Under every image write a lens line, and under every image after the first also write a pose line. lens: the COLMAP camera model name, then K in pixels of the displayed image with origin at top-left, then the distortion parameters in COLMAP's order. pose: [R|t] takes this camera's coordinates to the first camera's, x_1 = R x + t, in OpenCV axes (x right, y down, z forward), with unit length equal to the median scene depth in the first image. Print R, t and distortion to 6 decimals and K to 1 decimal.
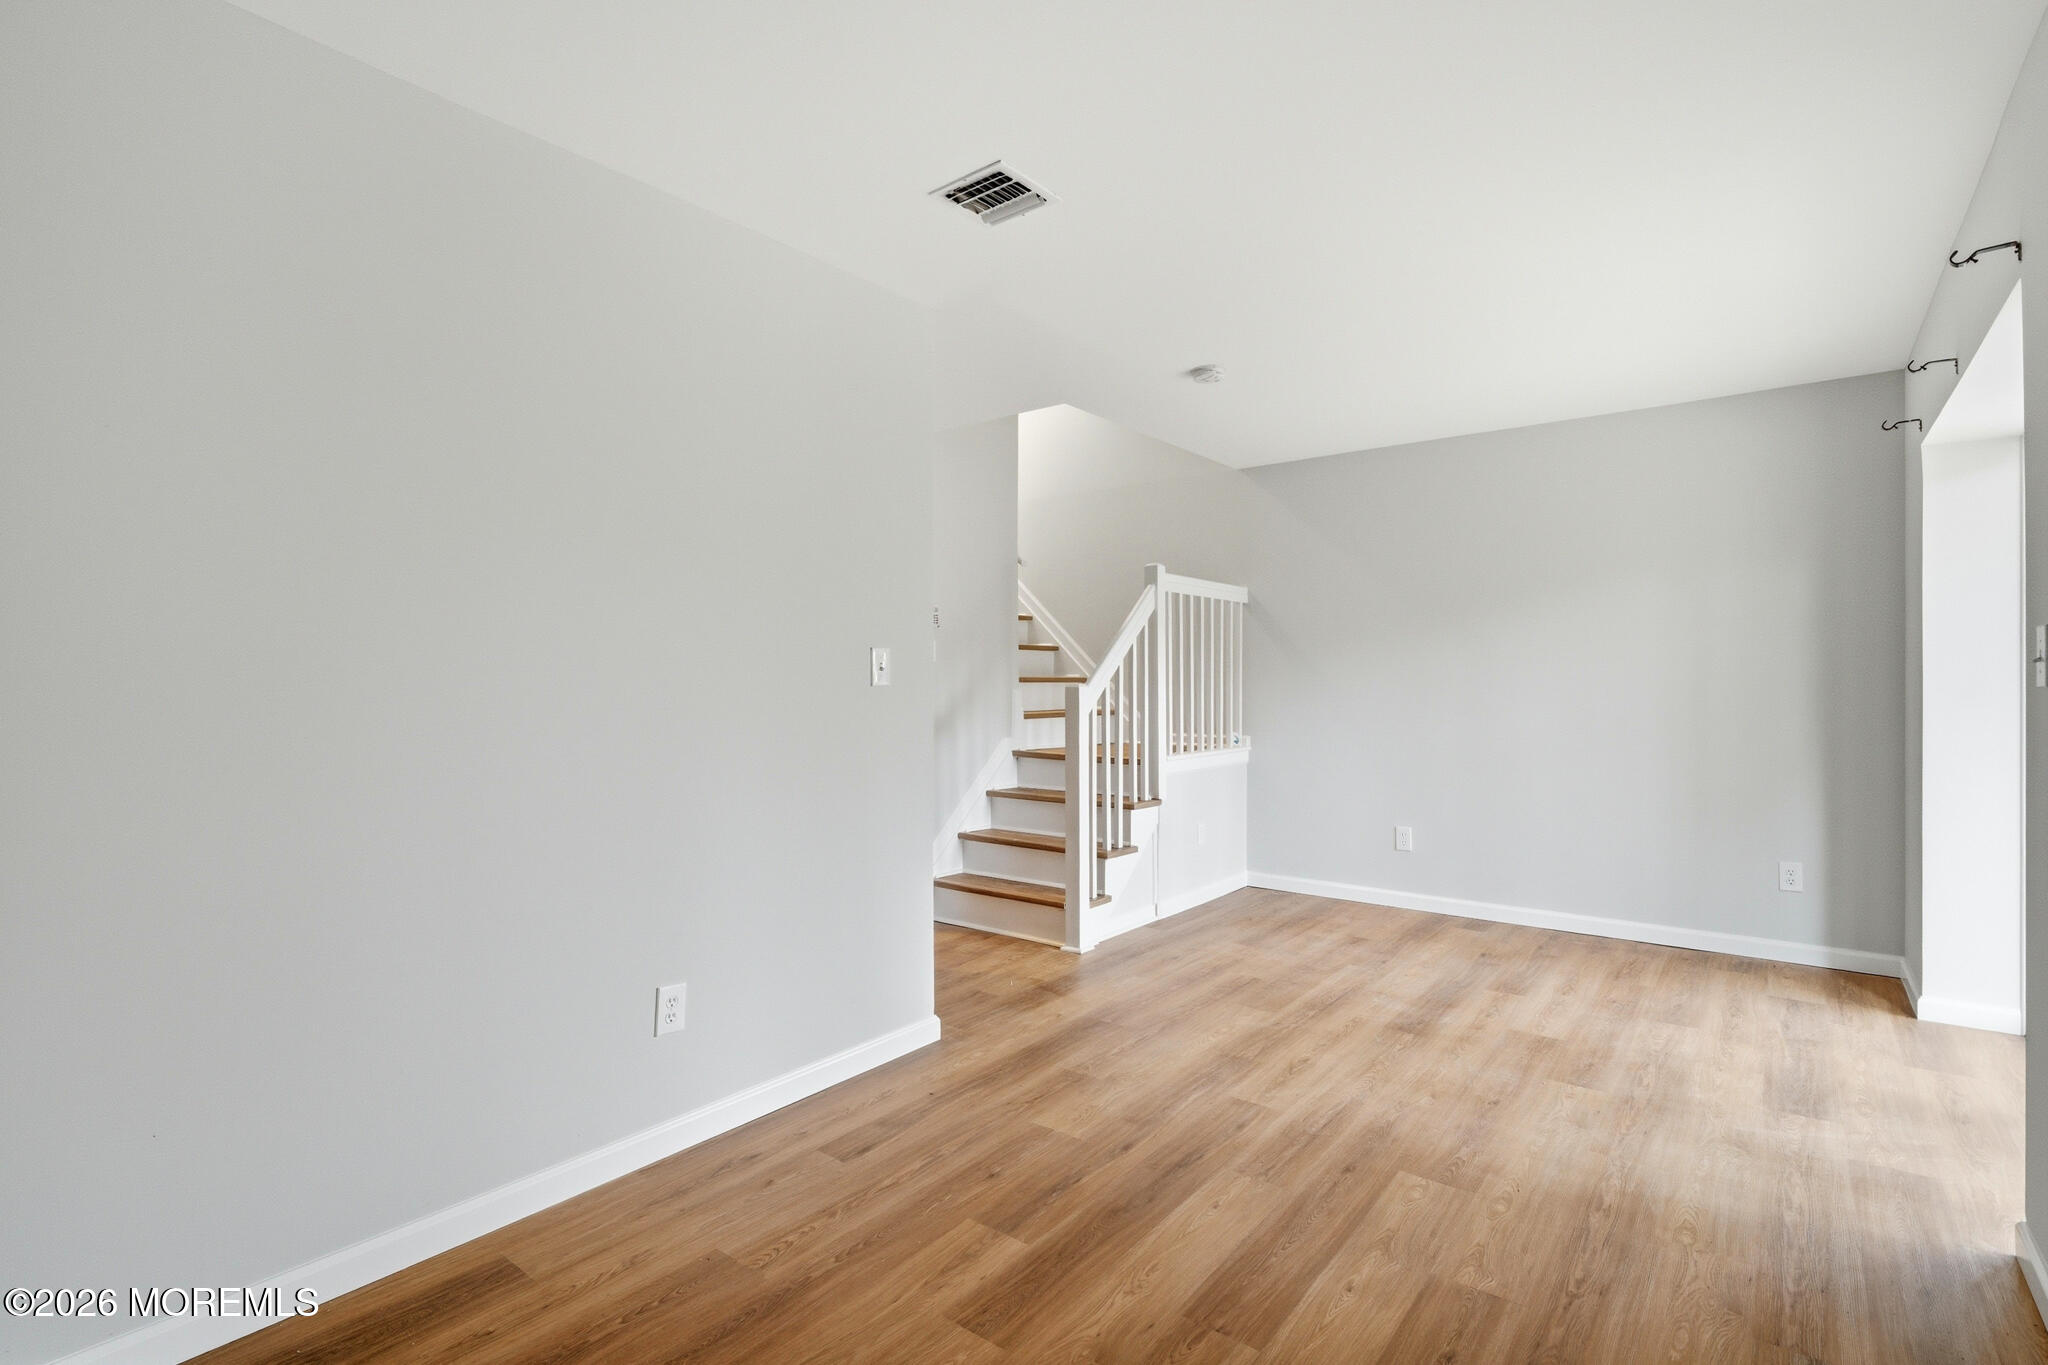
lens RADIAL K [[953.5, 0, 1034.6], [0, 953.5, 696.7], [0, 0, 1]] dist [-0.000654, -0.000884]
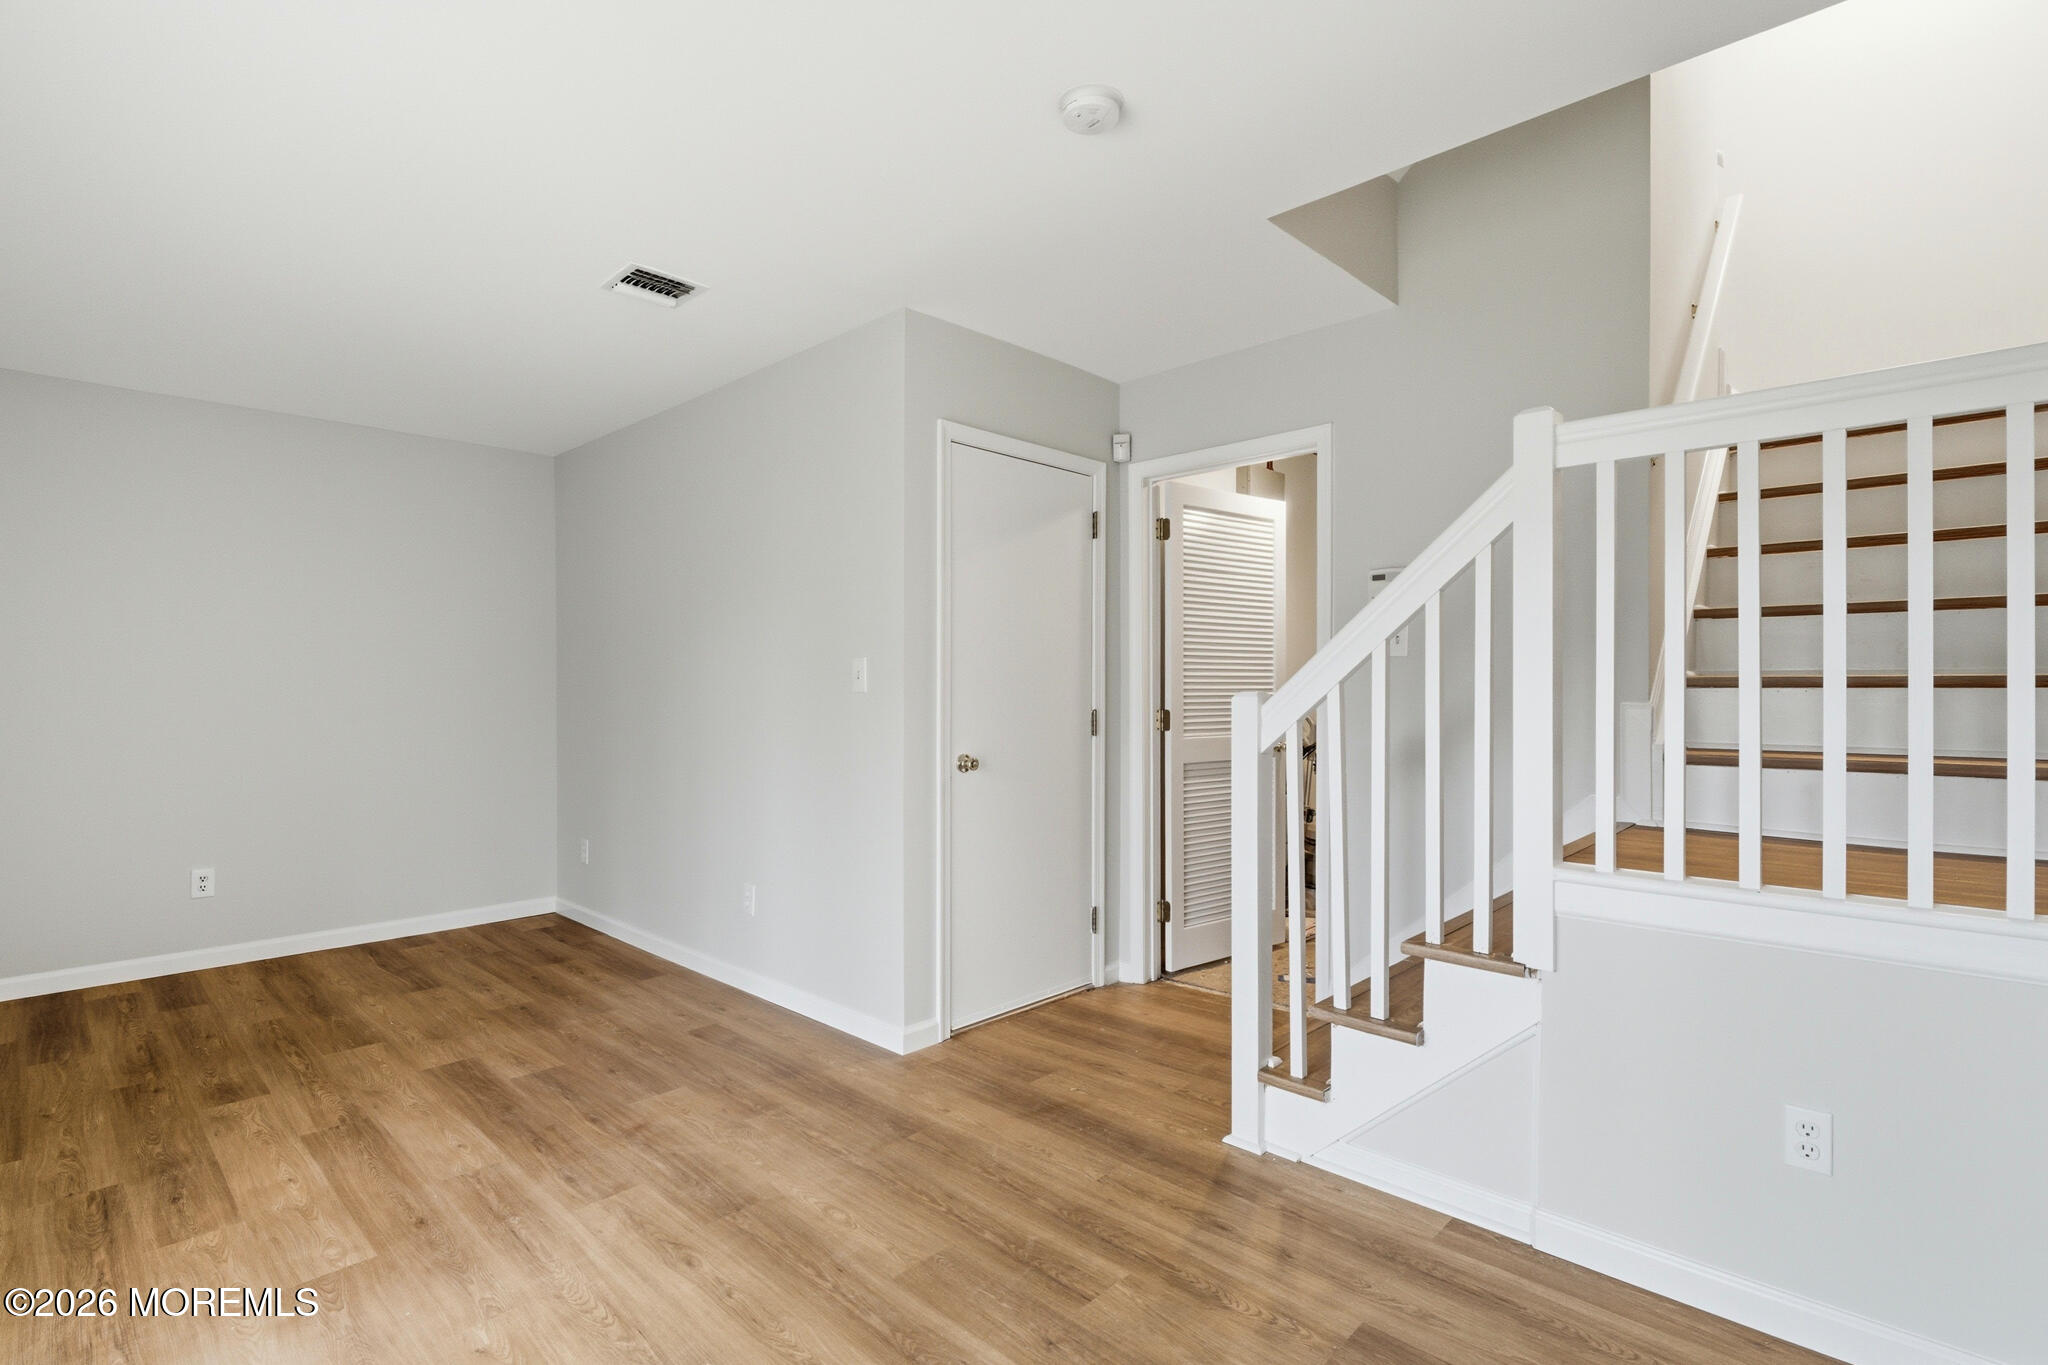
lens RADIAL K [[953.5, 0, 994.3], [0, 953.5, 700.3], [0, 0, 1]] dist [-0.000654, -0.000884]
pose [[-0.105804, 0.016395, -0.994252, 0.727366], [-0.011827, 0.999773, 0.017745, -0.018740], [0.994317, 0.013637, -0.105586, 1.015251]]
